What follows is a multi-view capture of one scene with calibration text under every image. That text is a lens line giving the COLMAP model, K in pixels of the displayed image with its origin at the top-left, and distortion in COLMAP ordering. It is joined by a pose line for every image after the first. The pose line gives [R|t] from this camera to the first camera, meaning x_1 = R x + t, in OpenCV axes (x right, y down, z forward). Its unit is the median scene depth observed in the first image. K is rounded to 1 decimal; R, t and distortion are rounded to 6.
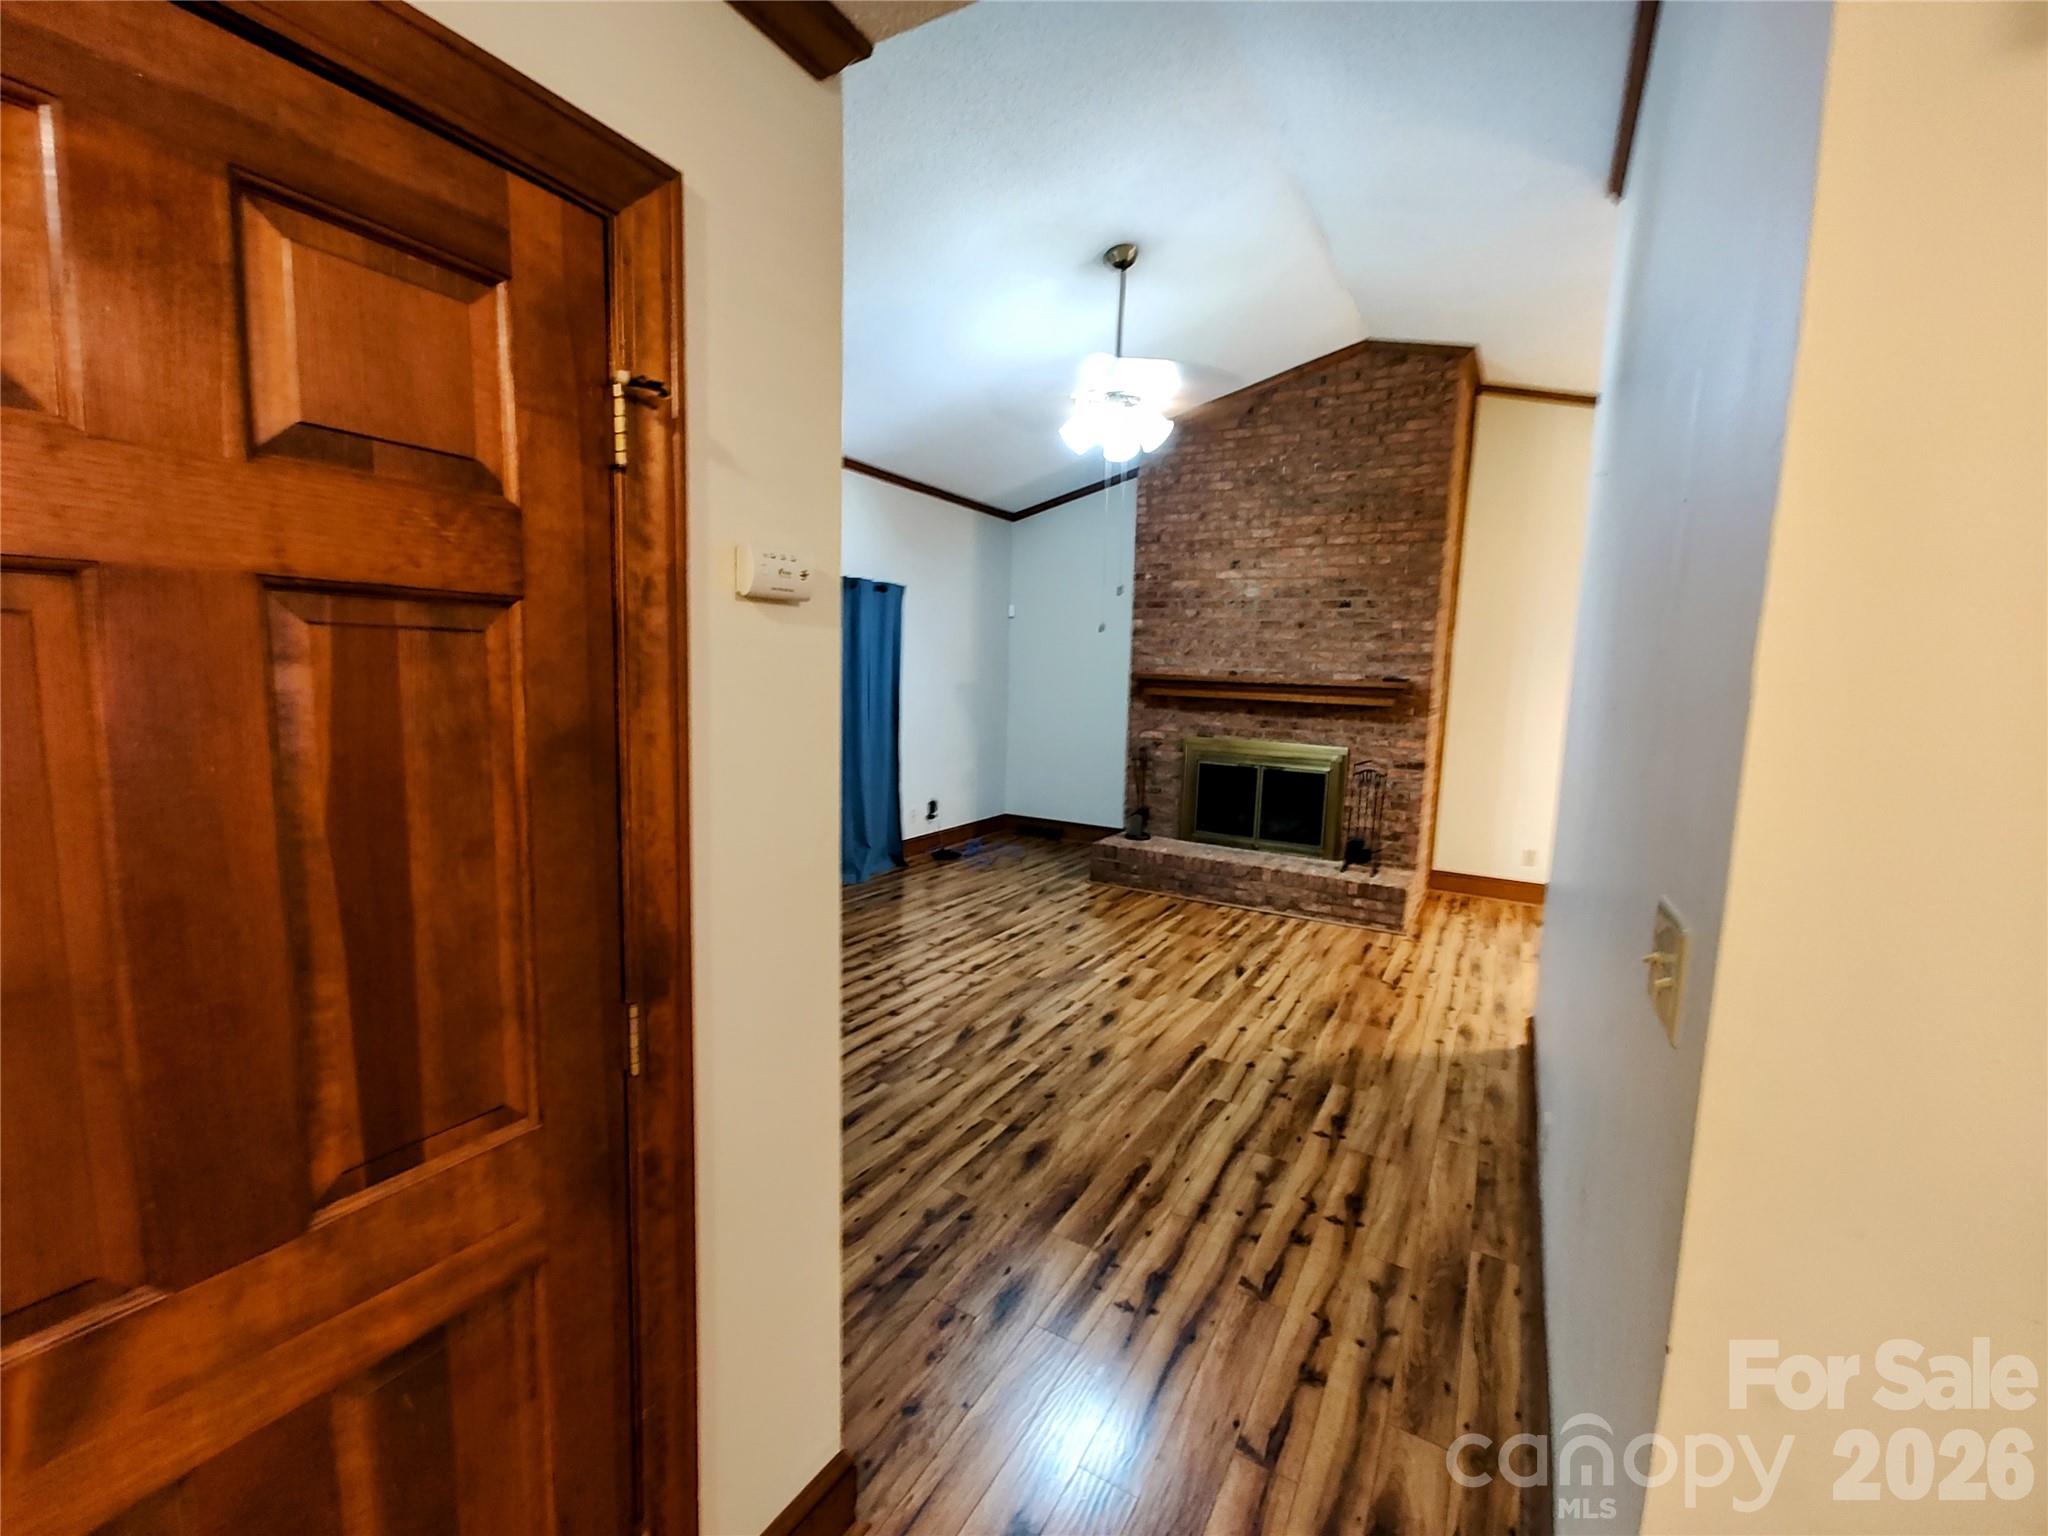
lens RADIAL K [[848.9, 0, 1031.1], [0, 848.9, 764.6], [0, 0, 1]] dist [-0.020580, 0.019429]
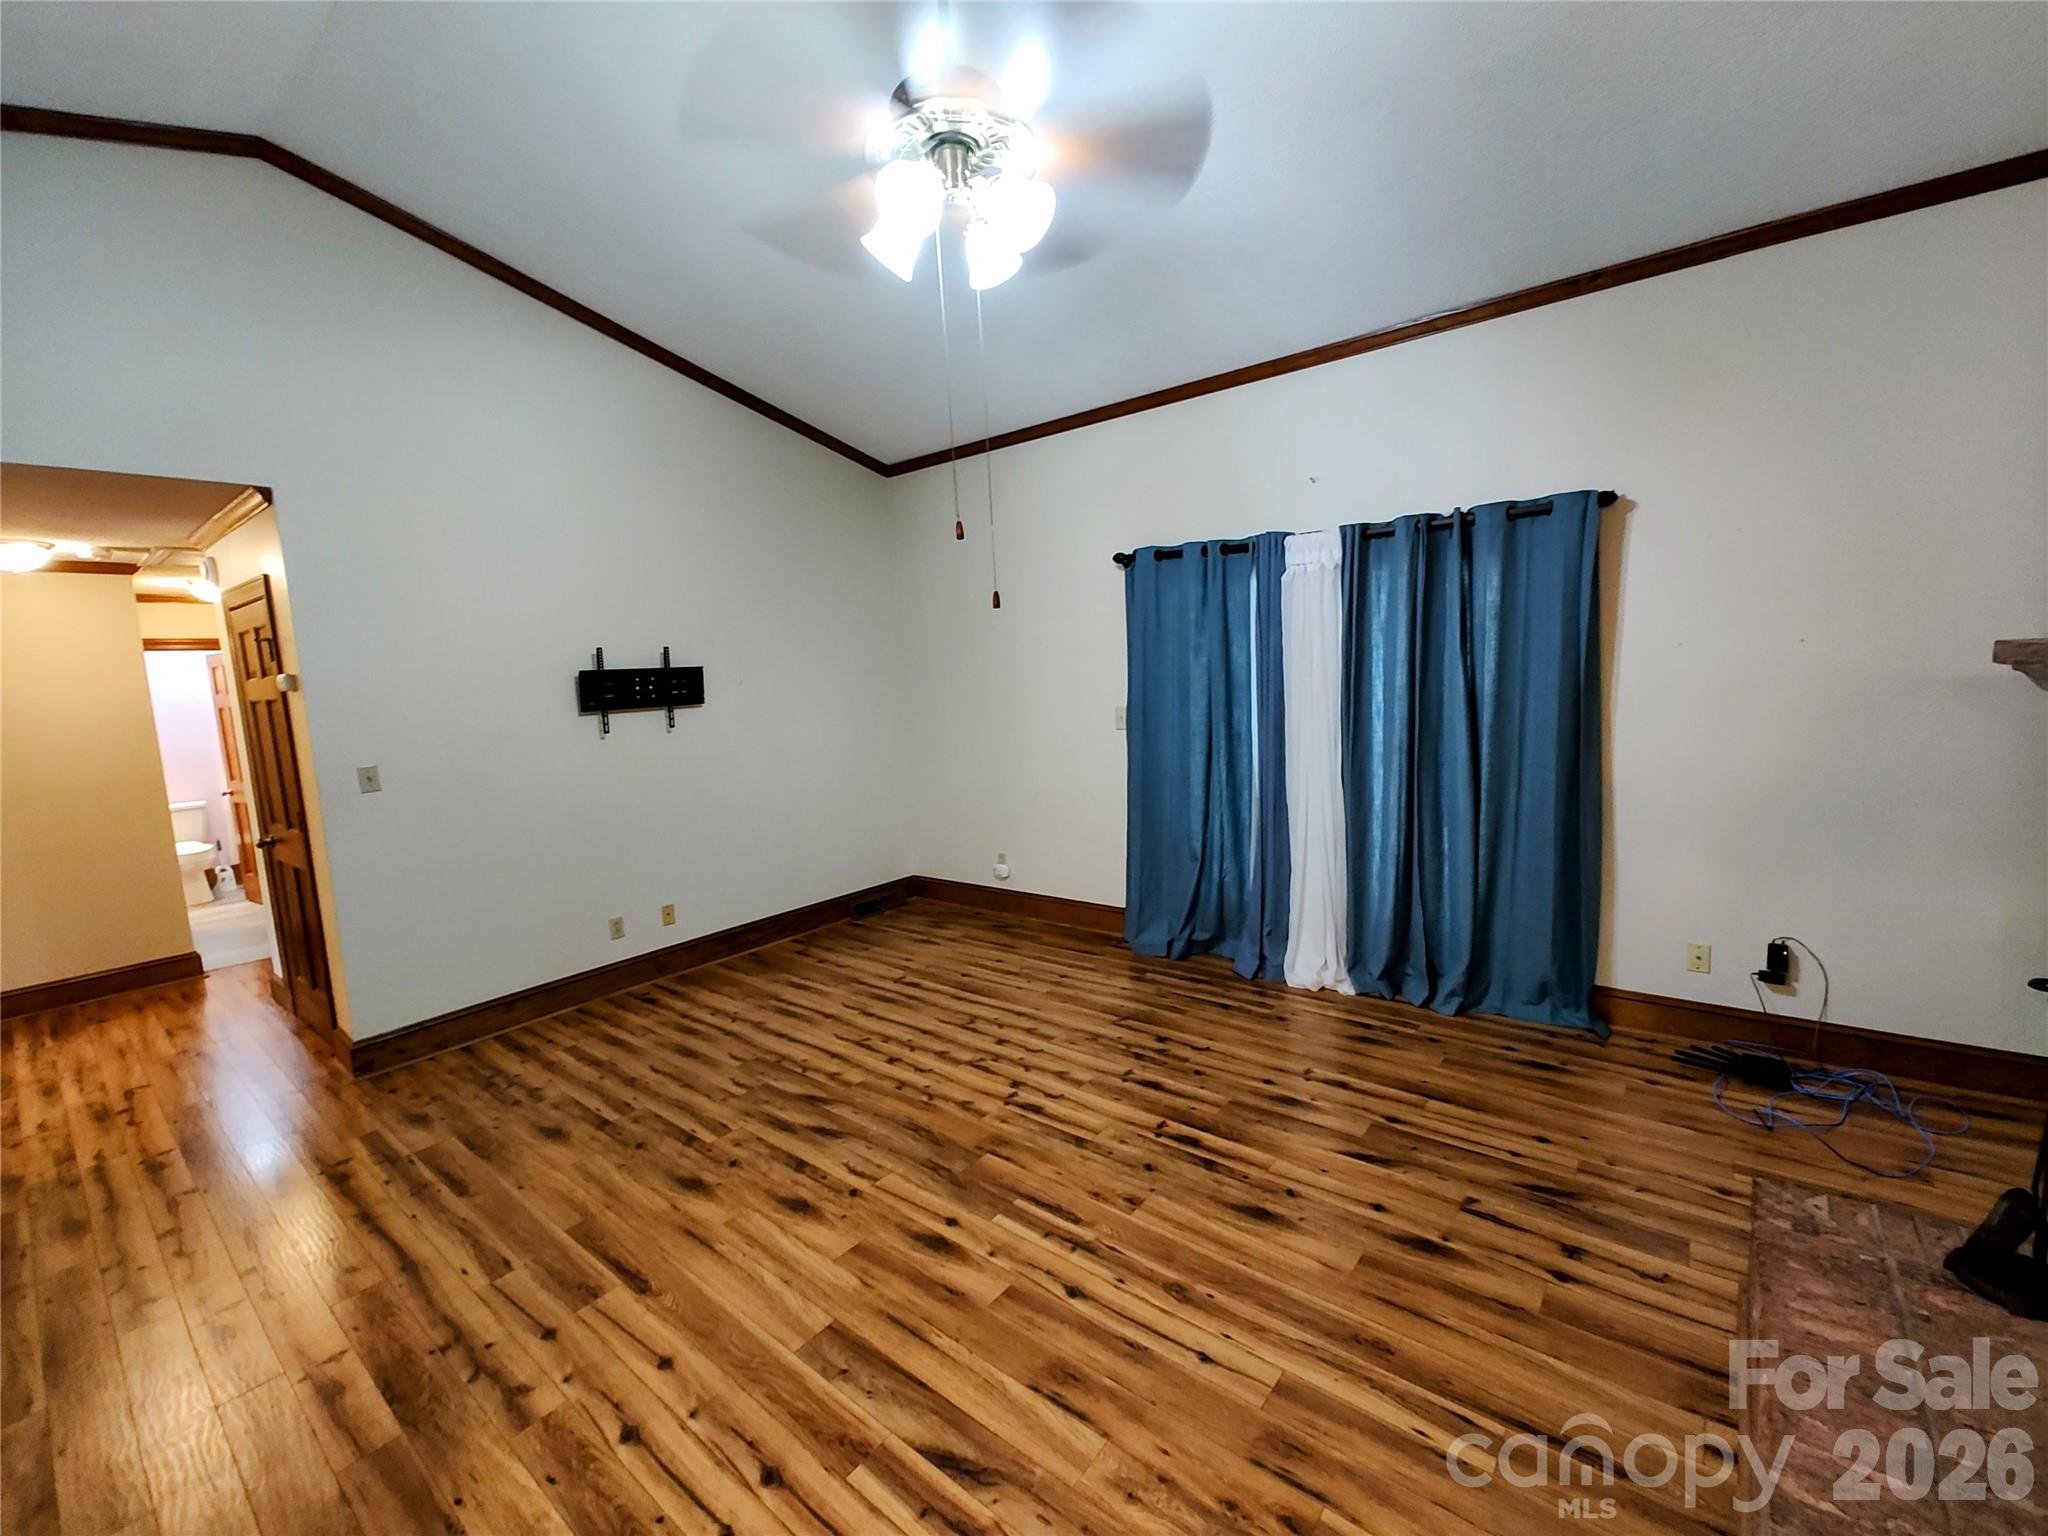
lens RADIAL K [[848.9, 0, 1031.1], [0, 848.9, 764.6], [0, 0, 1]] dist [-0.020580, 0.019429]
pose [[-0.154625, 0.088843, -0.983971, 0.485661], [-0.066091, 0.992788, 0.100024, -0.090822], [0.985760, 0.080498, -0.147638, 0.877398]]
